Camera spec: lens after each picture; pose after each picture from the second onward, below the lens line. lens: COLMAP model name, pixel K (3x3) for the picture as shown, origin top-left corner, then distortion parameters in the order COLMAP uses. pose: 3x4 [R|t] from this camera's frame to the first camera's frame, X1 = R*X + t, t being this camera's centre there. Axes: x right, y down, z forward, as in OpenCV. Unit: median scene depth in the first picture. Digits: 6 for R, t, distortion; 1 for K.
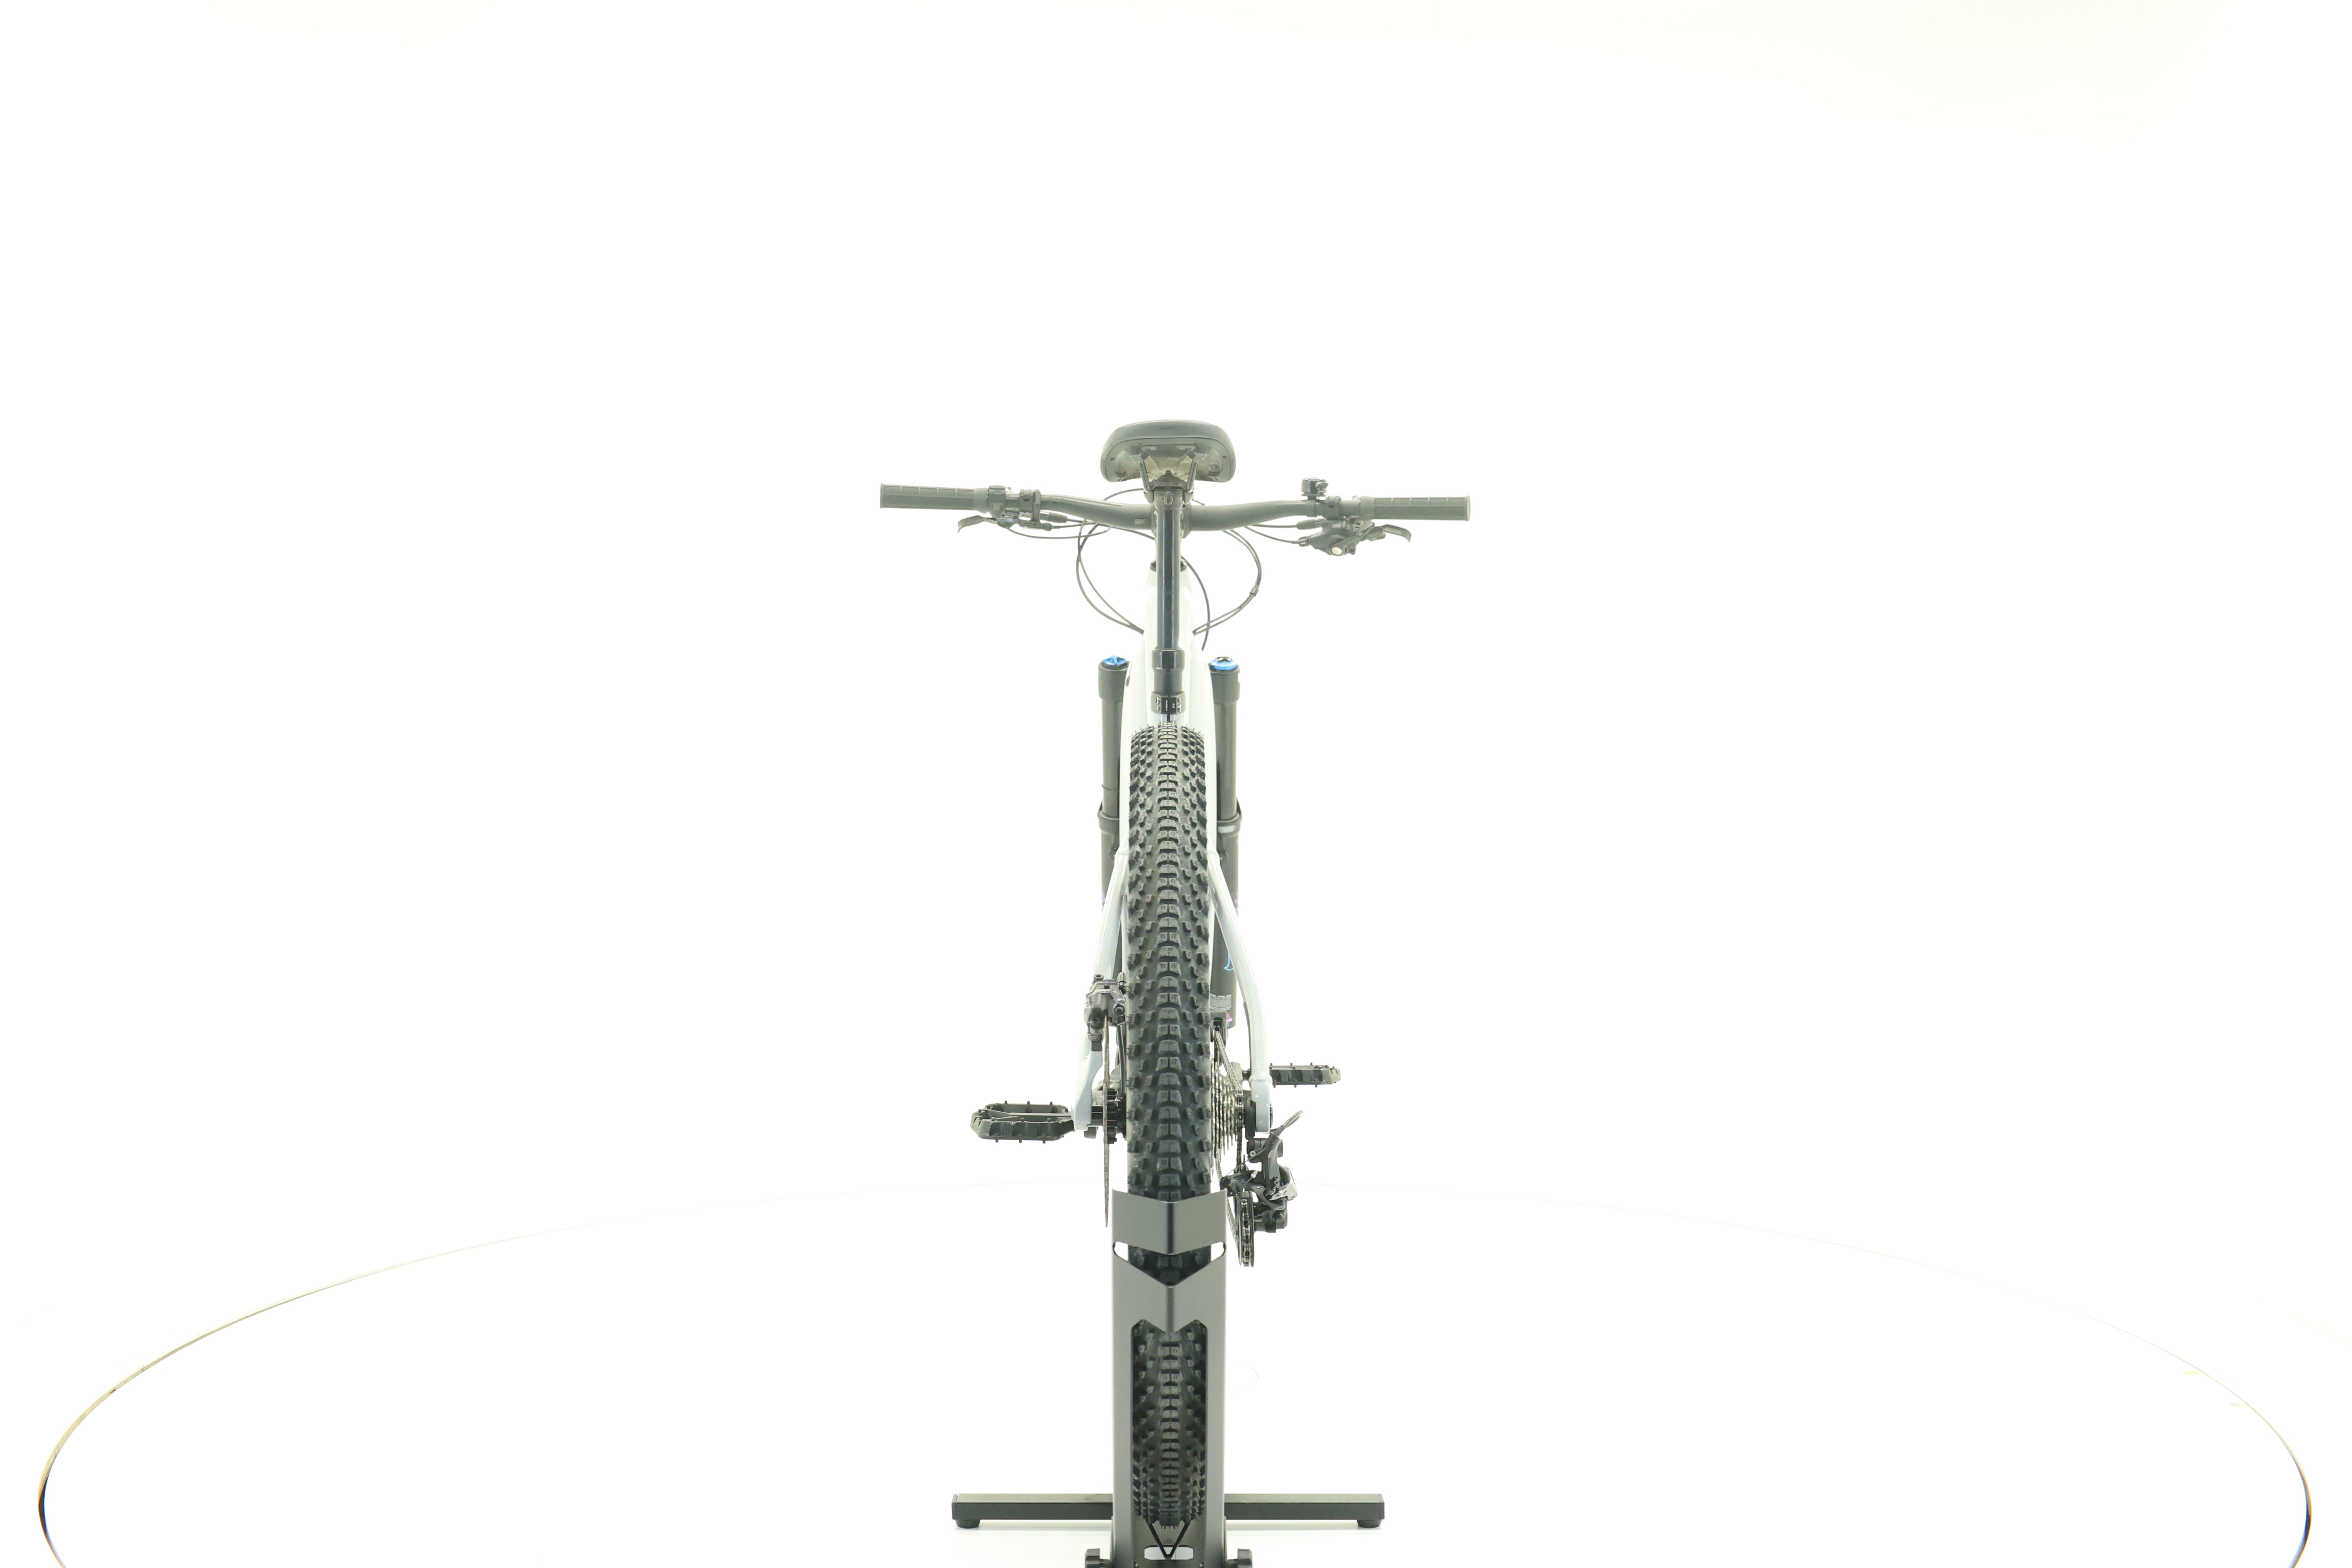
lens RADIAL K [[2451.1, 0, 1174.2], [0, 2451.1, 729.3], [0, 0, 1]] dist [-0.015052, 0.026314]
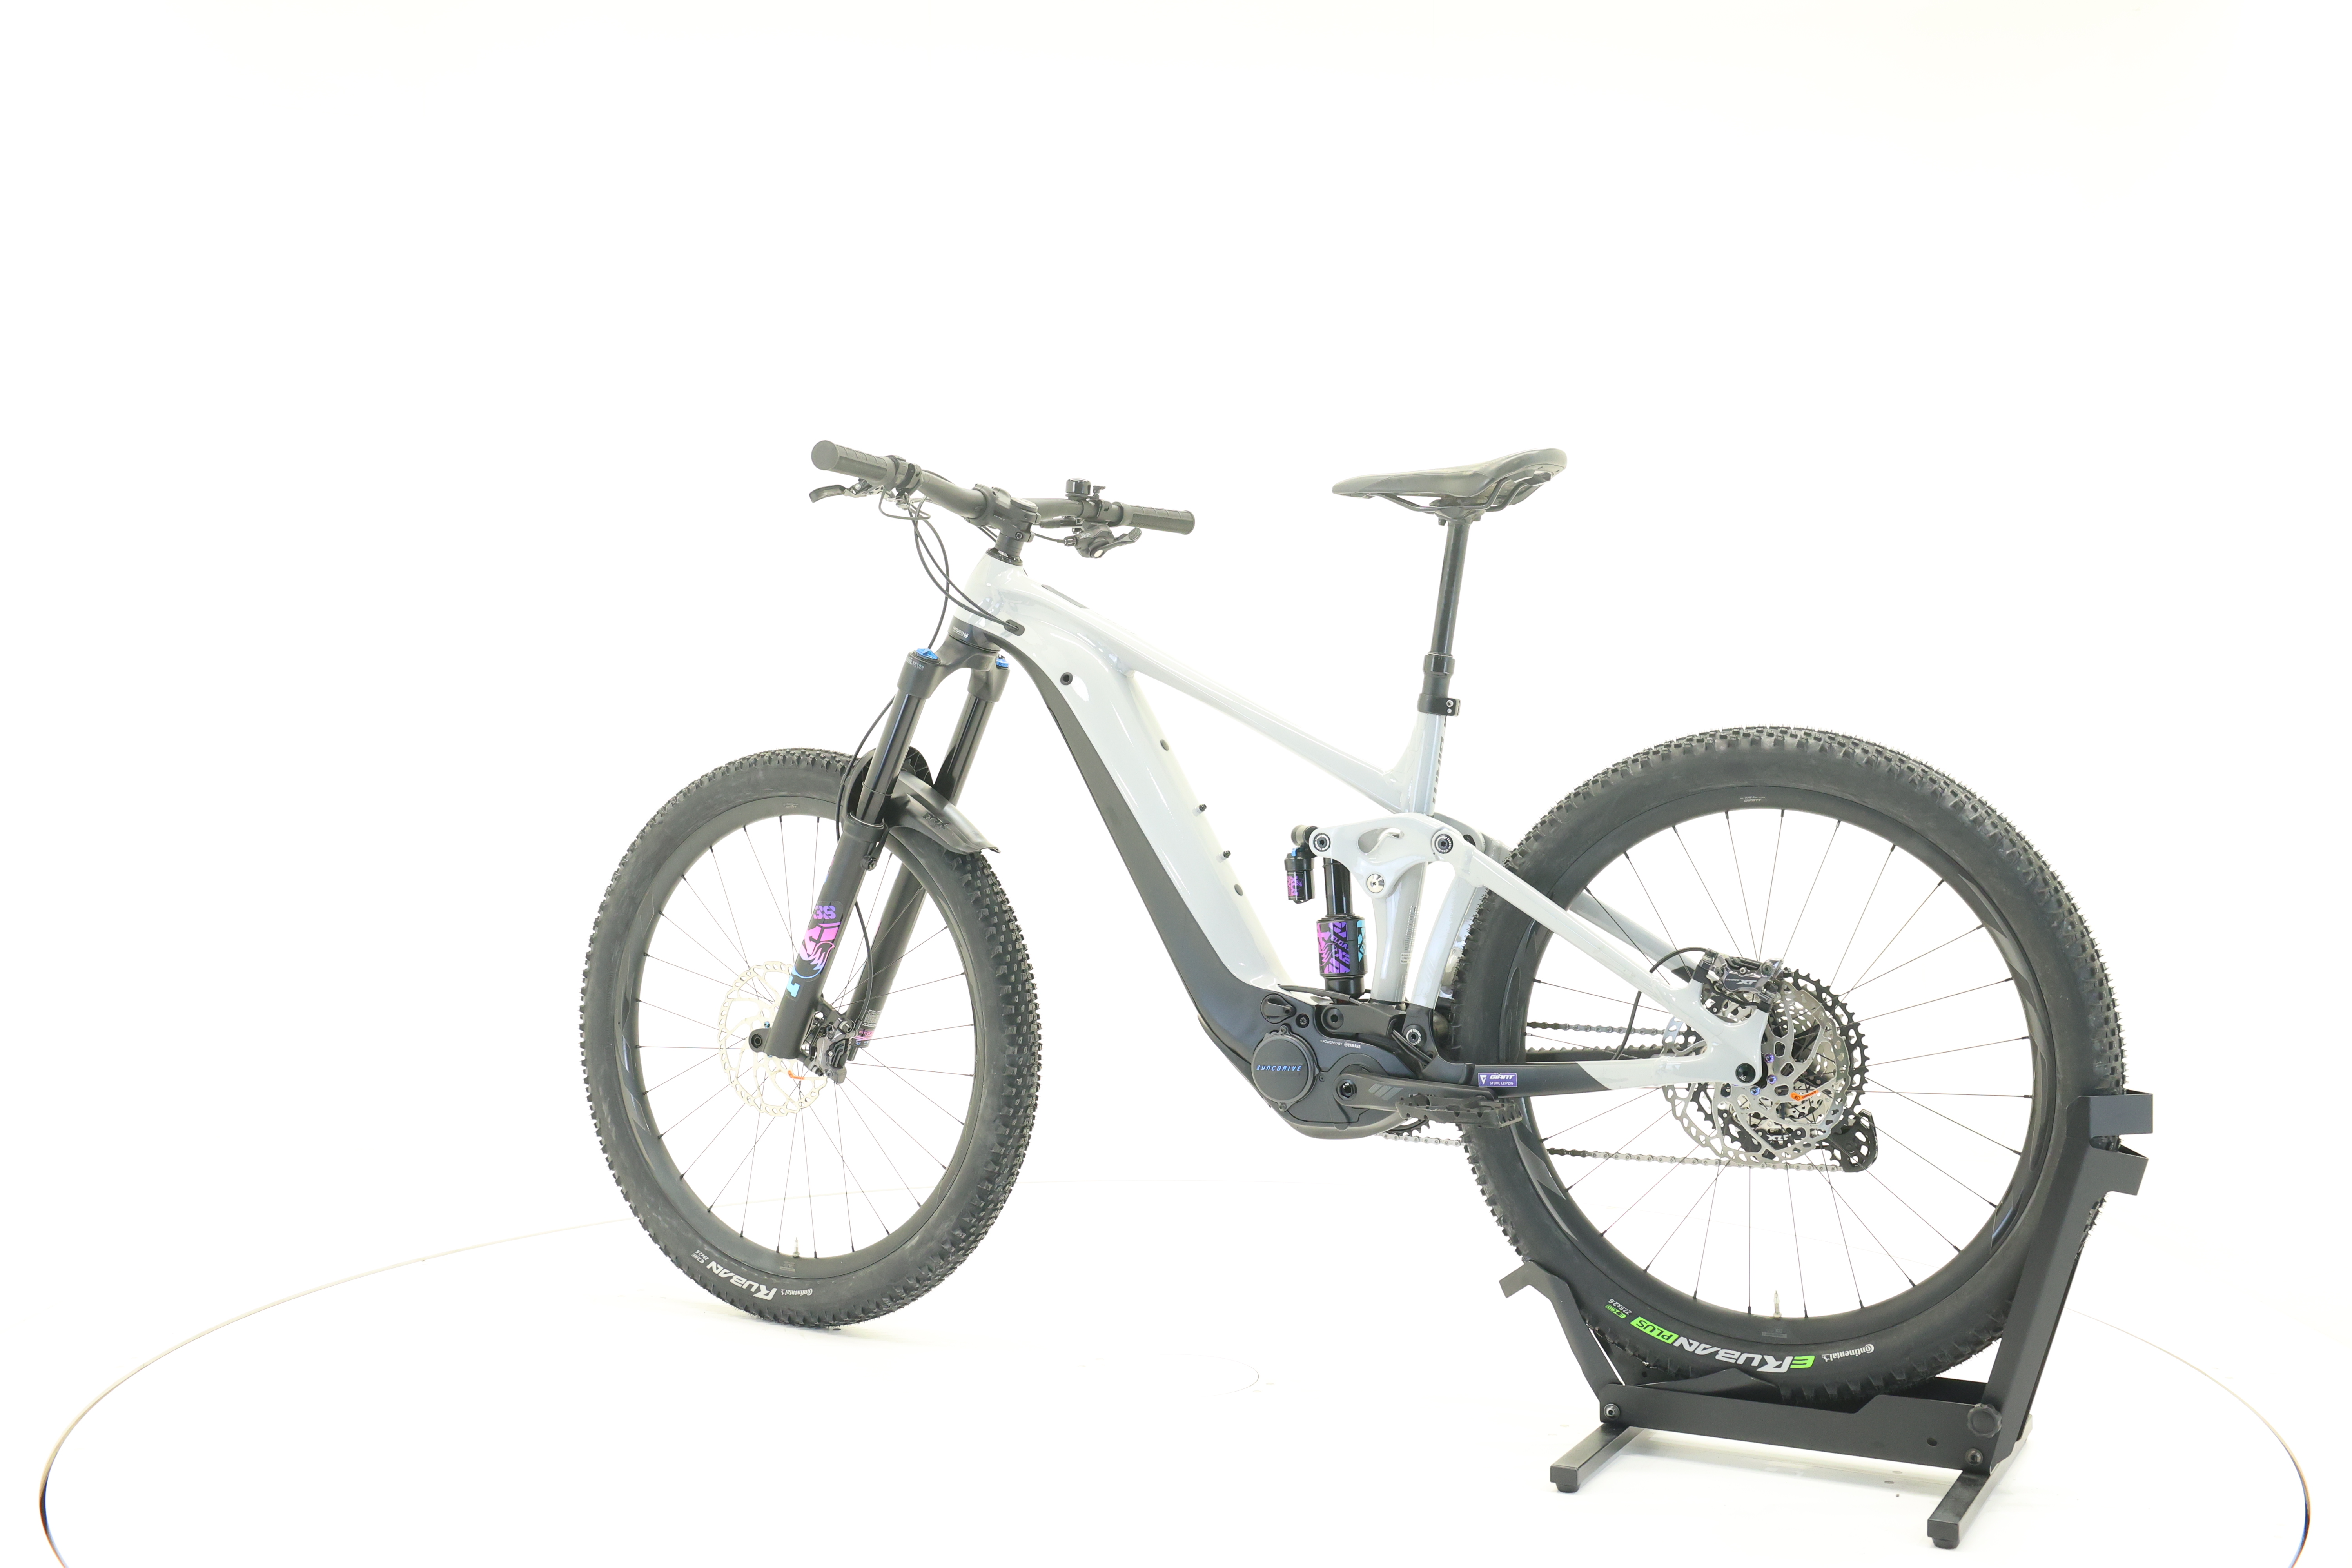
lens RADIAL K [[2451.1, 0, 1174.2], [0, 2451.1, 729.3], [0, 0, 1]] dist [-0.015052, 0.026314]
pose [[0.474165, 0.000213, 0.880436, -0.812522], [-0.002541, 0.999996, 0.001127, -0.000990], [-0.880432, -0.002772, 0.474164, 0.487704]]
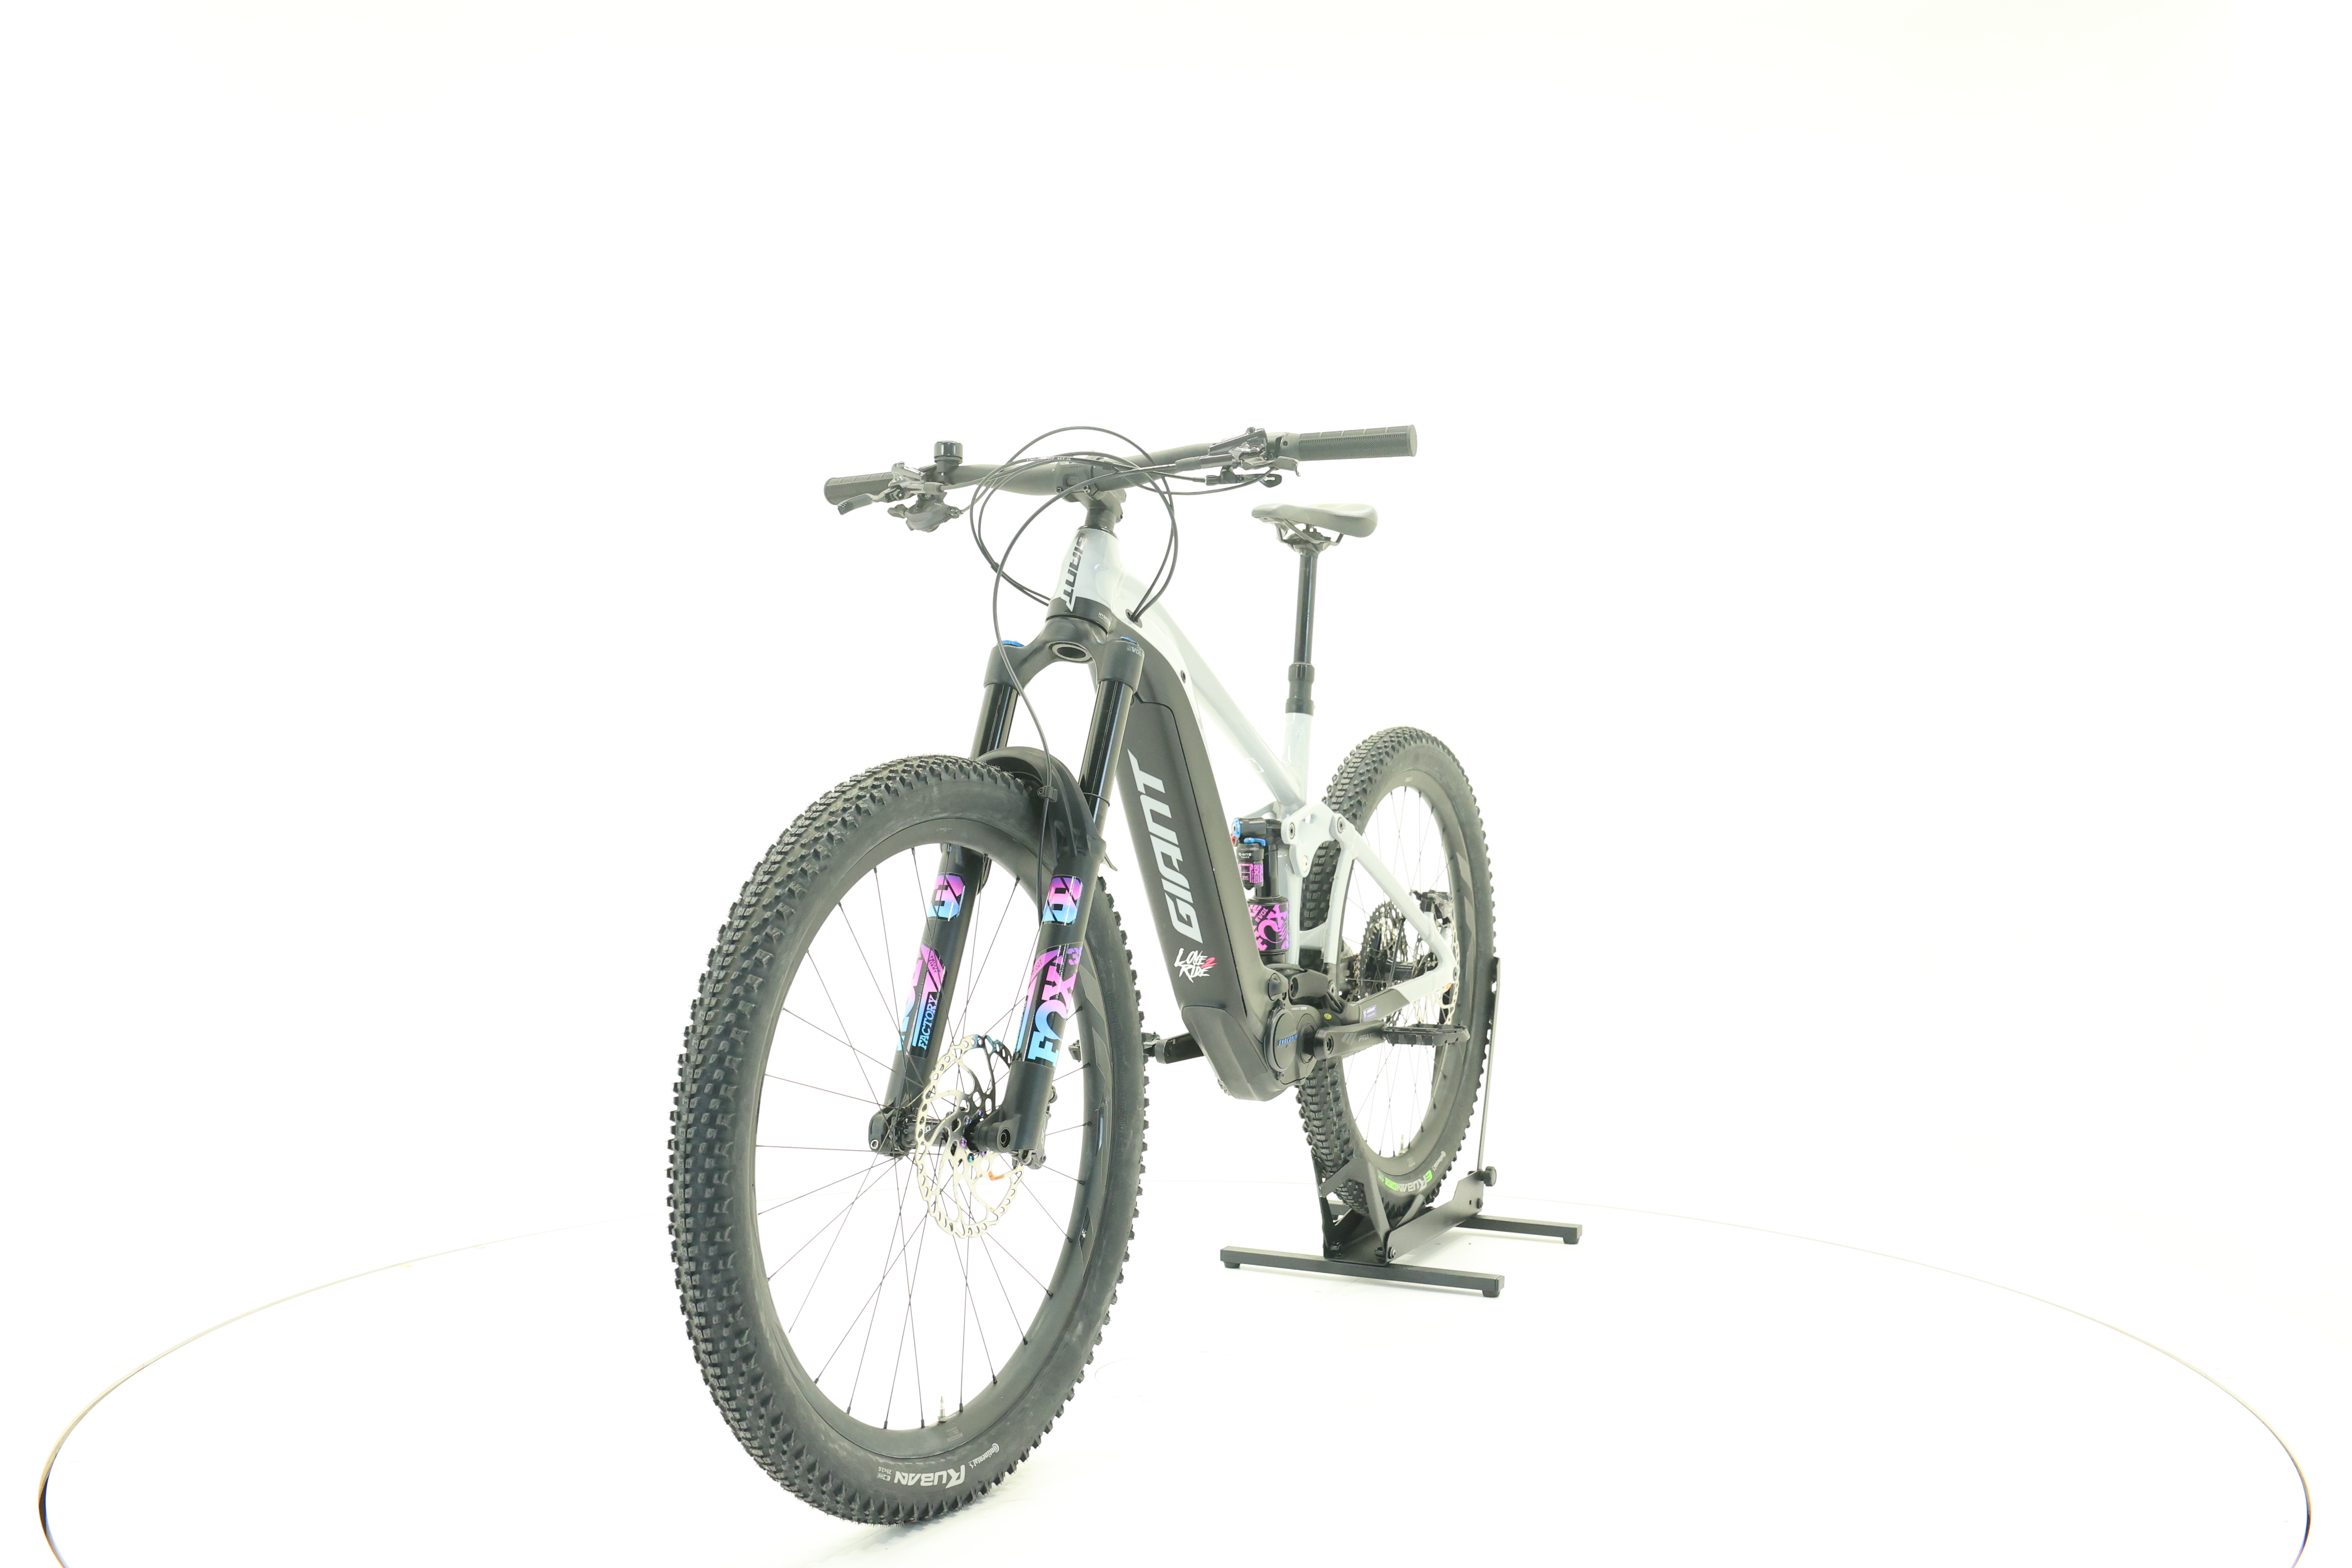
lens RADIAL K [[2451.1, 0, 1174.2], [0, 2451.1, 729.3], [0, 0, 1]] dist [-0.015052, 0.026314]
pose [[-0.896612, -0.006380, 0.442771, -0.405197], [-0.006309, 0.999979, 0.001635, -0.001436], [-0.442772, -0.001328, -0.896633, 1.753211]]
